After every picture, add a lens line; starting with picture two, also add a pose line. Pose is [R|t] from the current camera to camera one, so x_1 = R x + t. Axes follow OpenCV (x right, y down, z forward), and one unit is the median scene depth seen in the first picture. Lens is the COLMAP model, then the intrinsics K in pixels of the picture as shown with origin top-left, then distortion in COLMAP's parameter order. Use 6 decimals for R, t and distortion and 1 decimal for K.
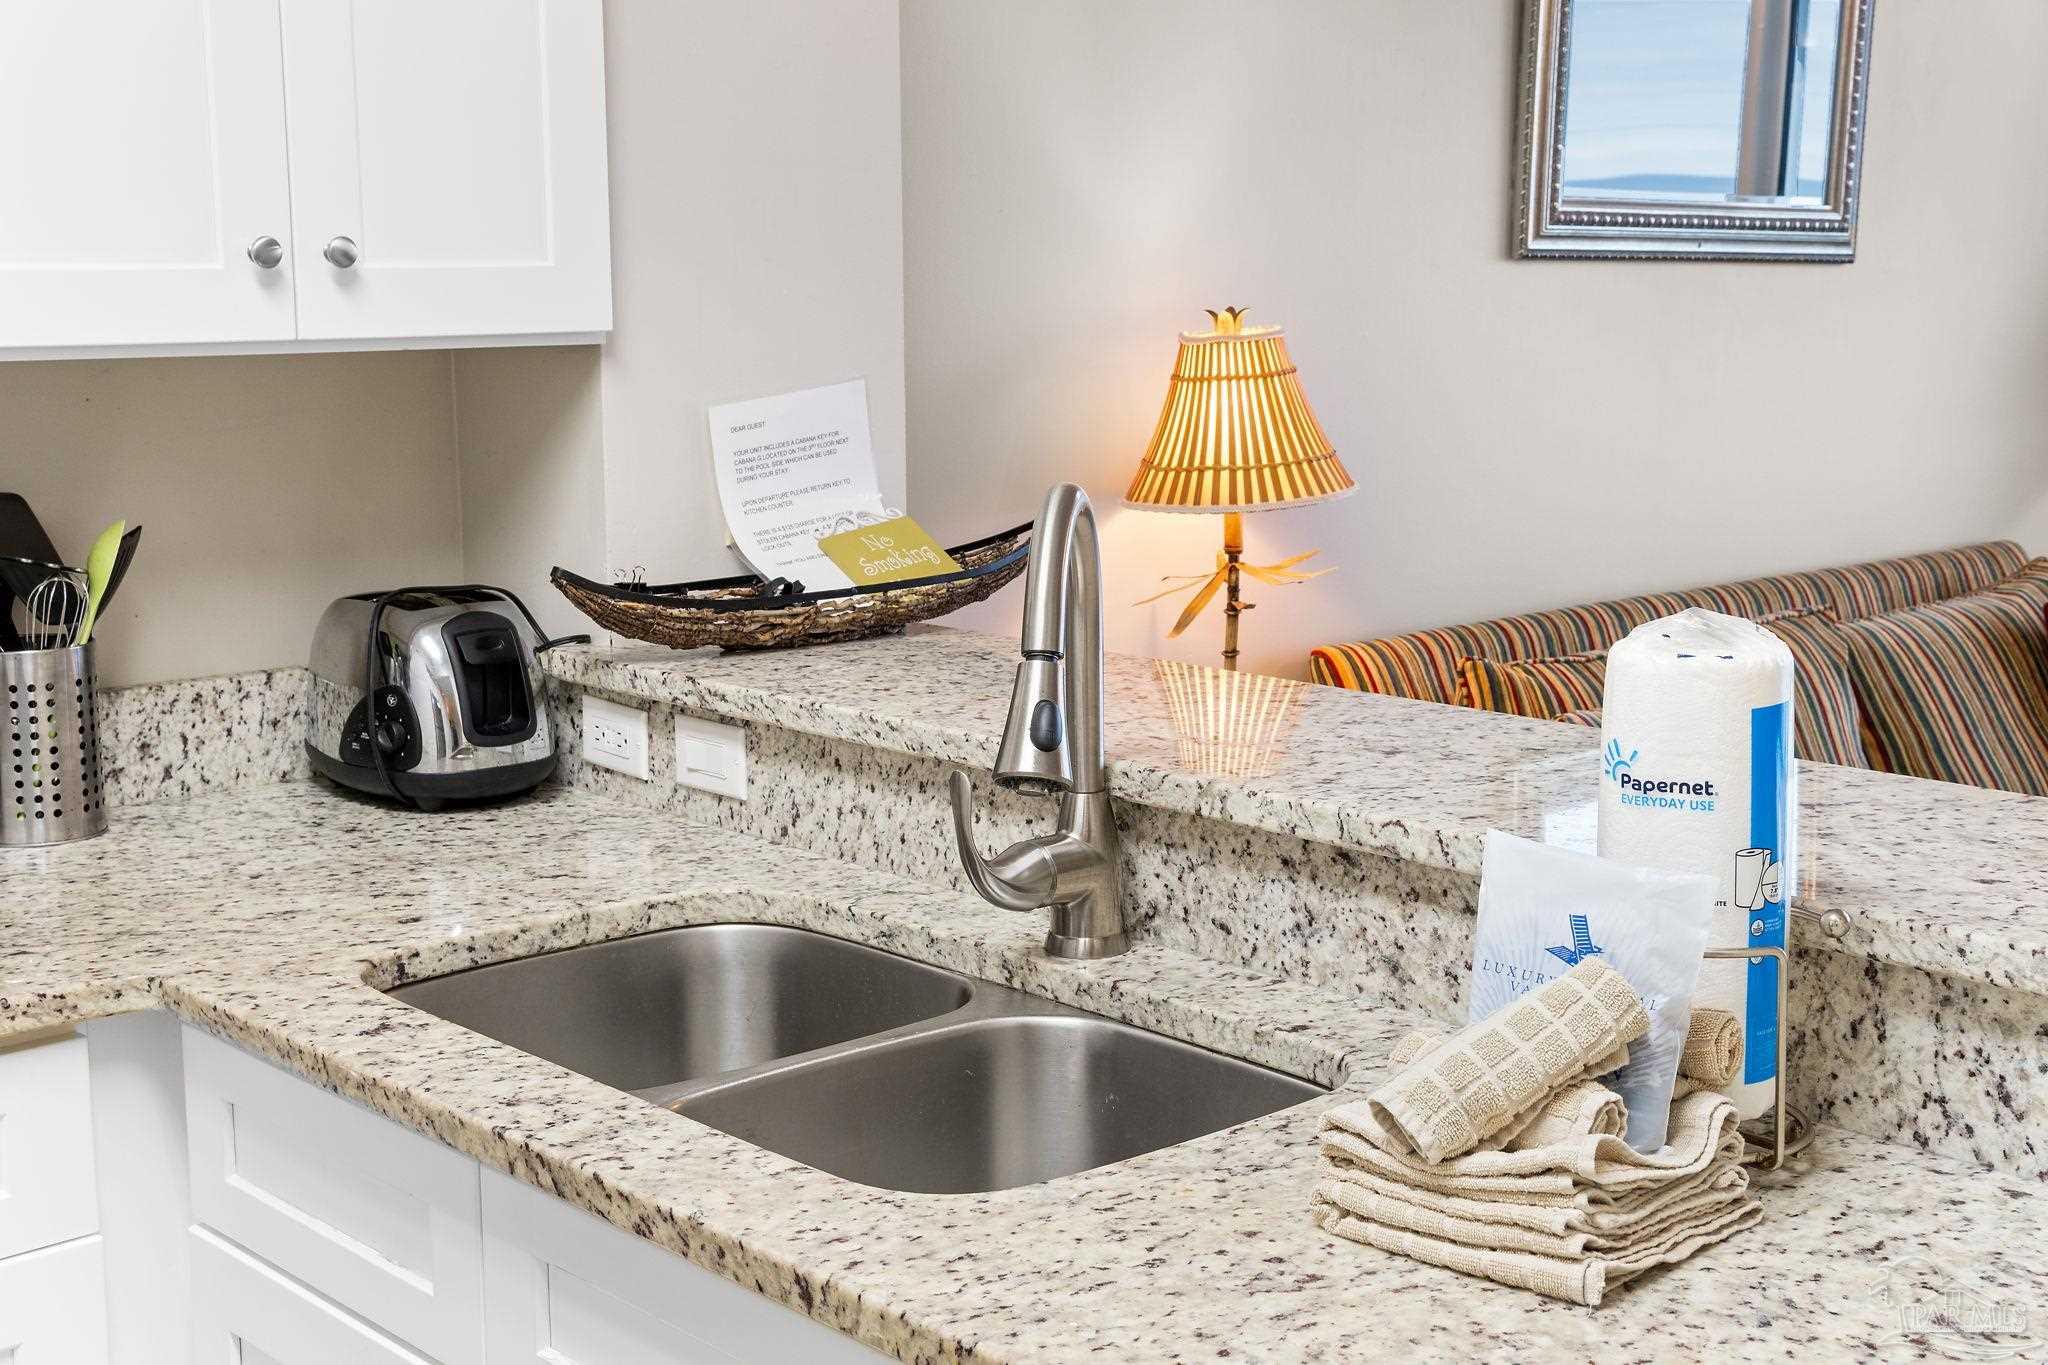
lens RADIAL K [[2705.4, 0, 1024.0], [0, 2705.4, 682.5], [0, 0, 1]] dist [0.033484, 0.050191]
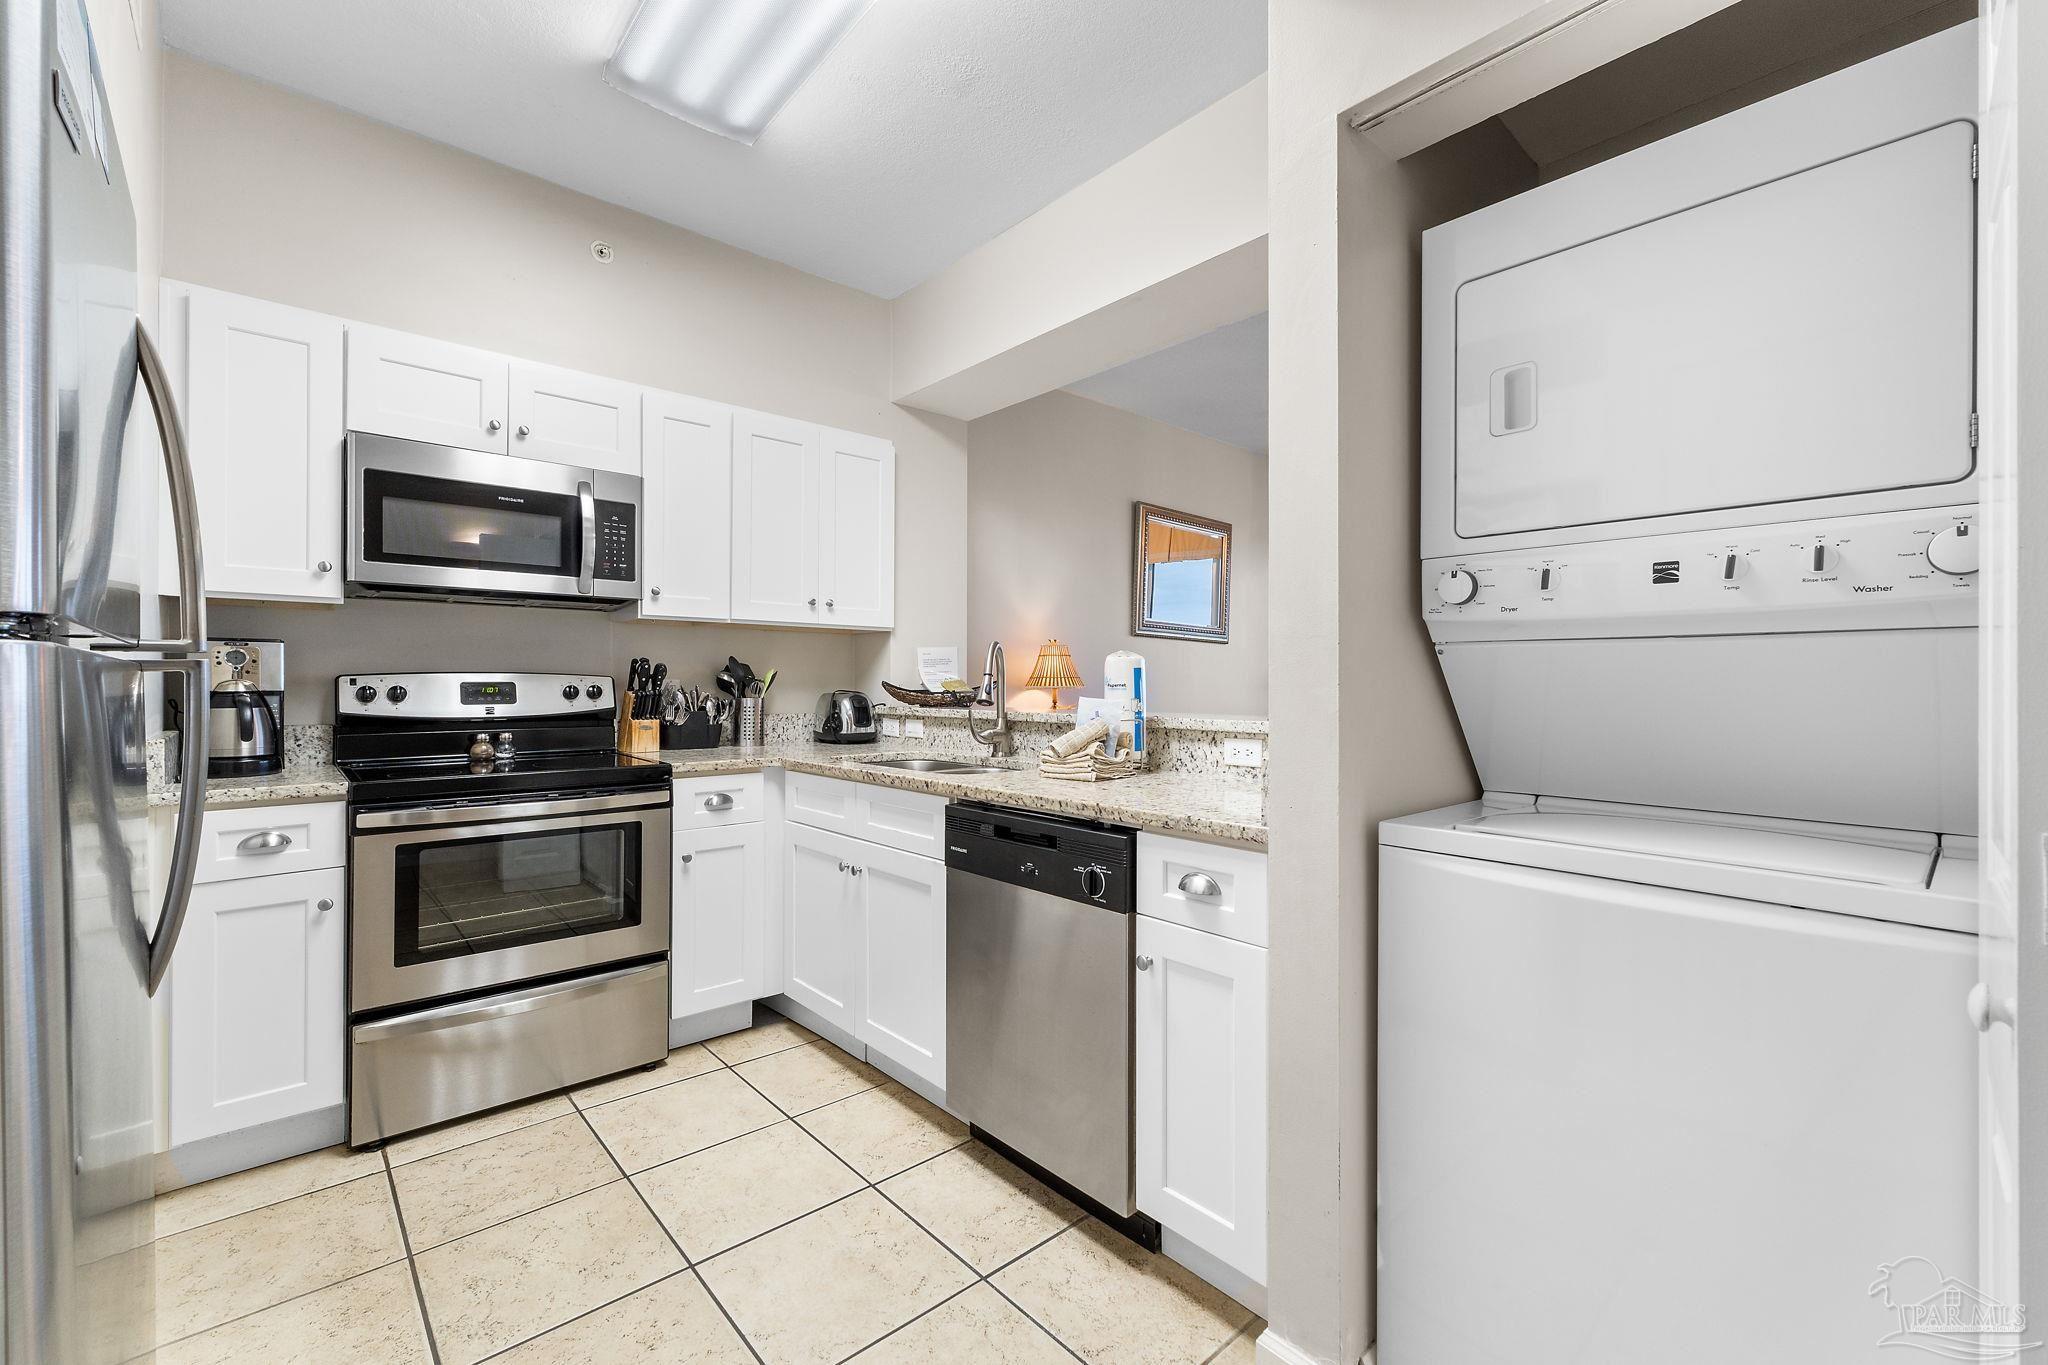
lens RADIAL K [[858.5, 0, 1024.0], [0, 858.5, 682.5], [0, 0, 1]] dist [0.011861, 0.000142]
pose [[0.999944, 0.010453, -0.001540, 0.059698], [-0.010565, 0.986435, -0.163813, 0.204245], [-0.000193, 0.163820, 0.986490, -0.335026]]
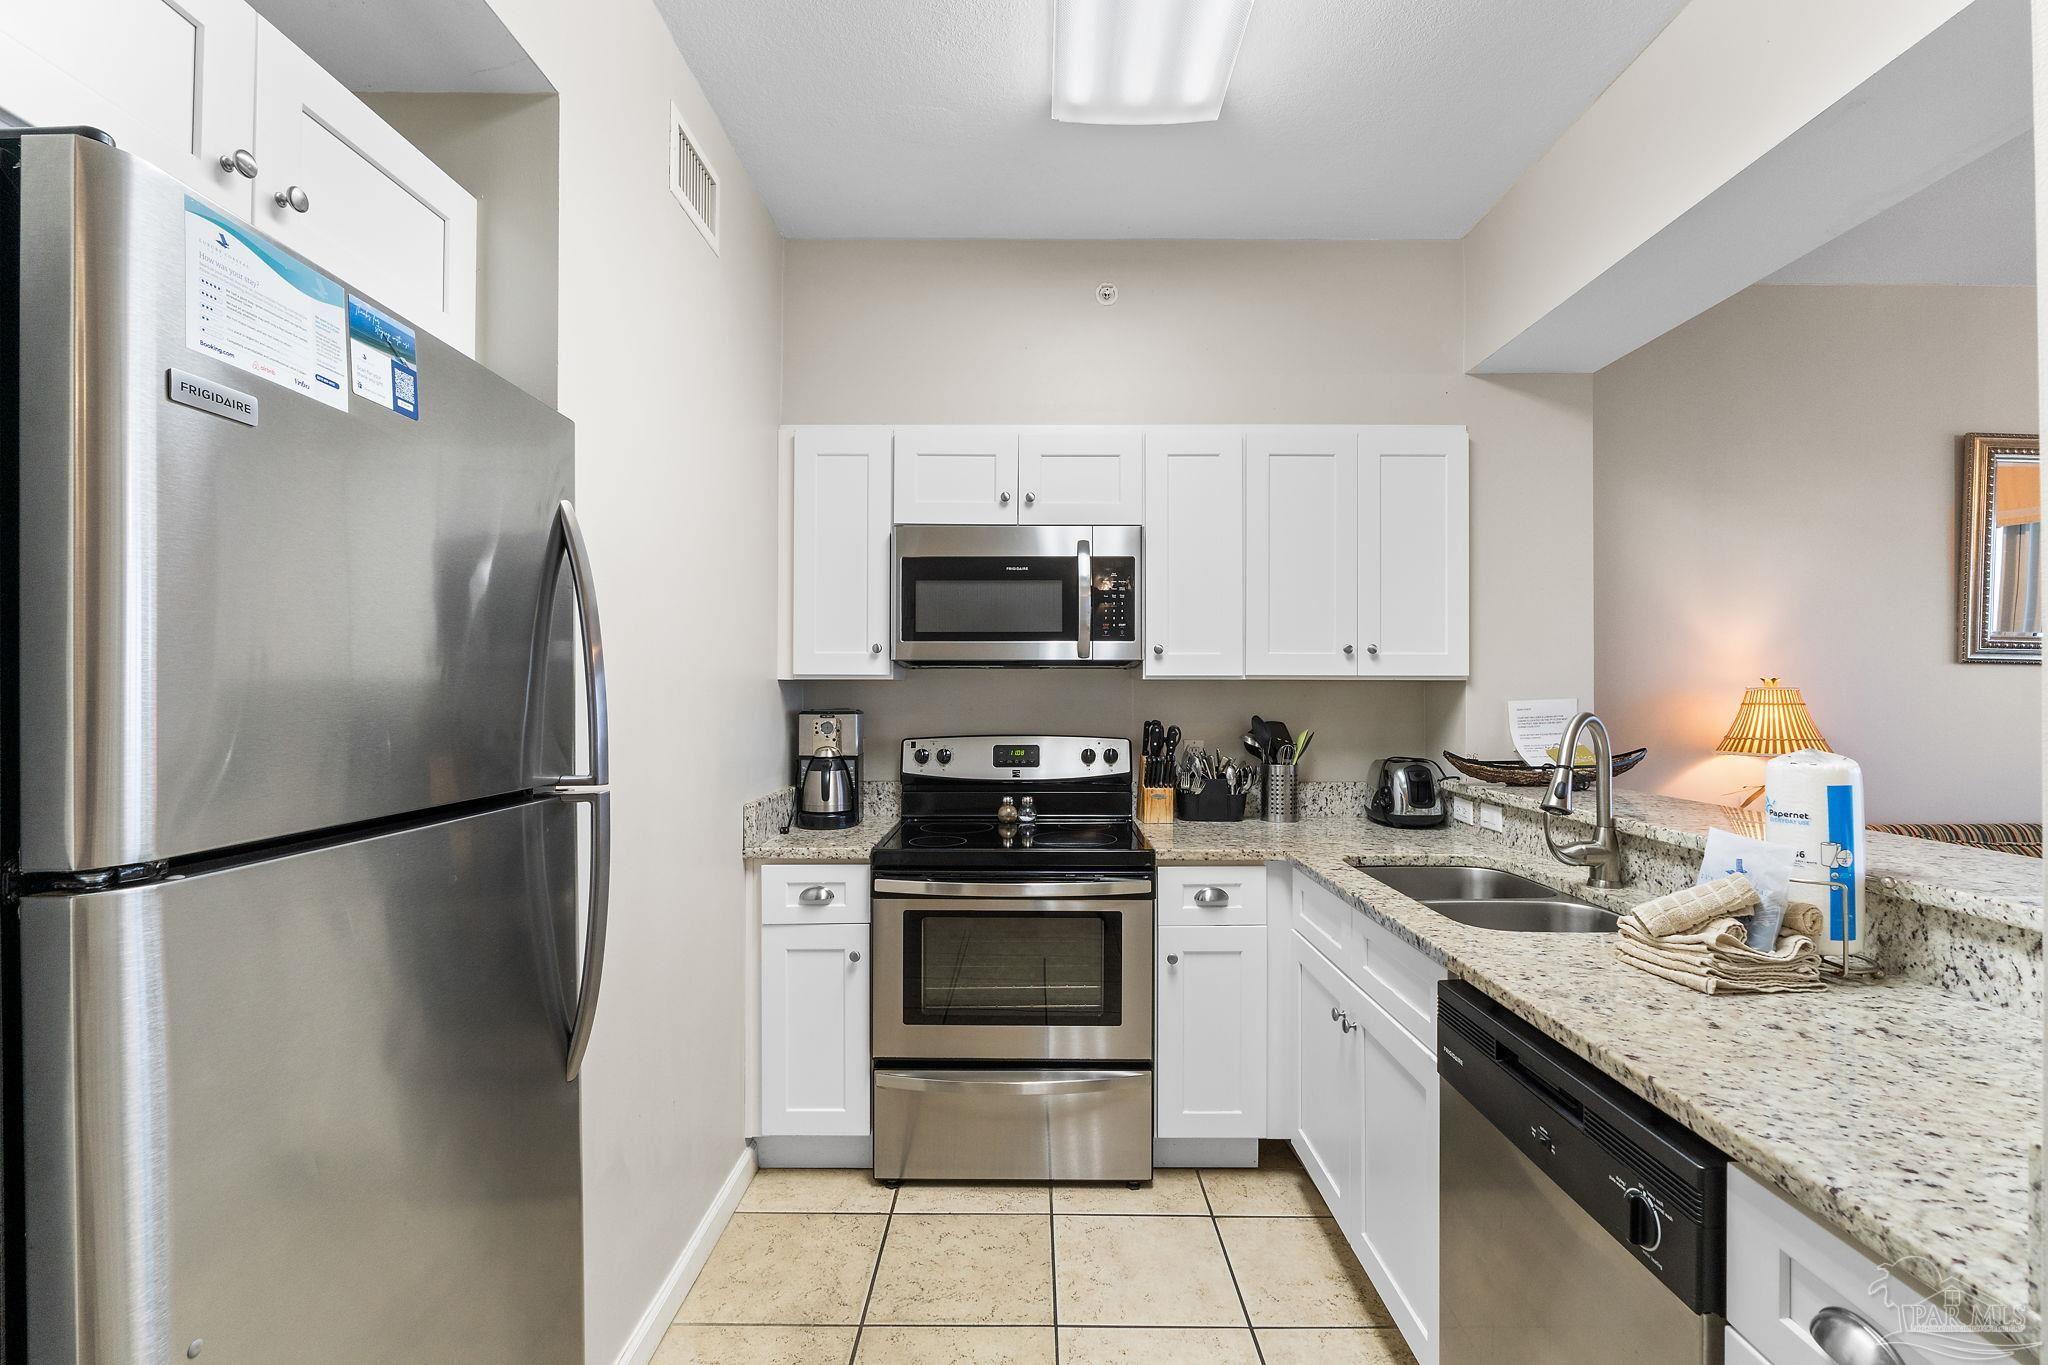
lens RADIAL K [[914.7, 0, 1028.3], [0, 914.7, 687.0], [0, 0, 1]] dist [-0.007620, -0.000122]
pose [[0.746226, 0.006605, -0.665660, 0.201887], [-0.115005, 0.986195, -0.119138, 0.077388], [0.655684, 0.165459, 0.736683, -0.095789]]
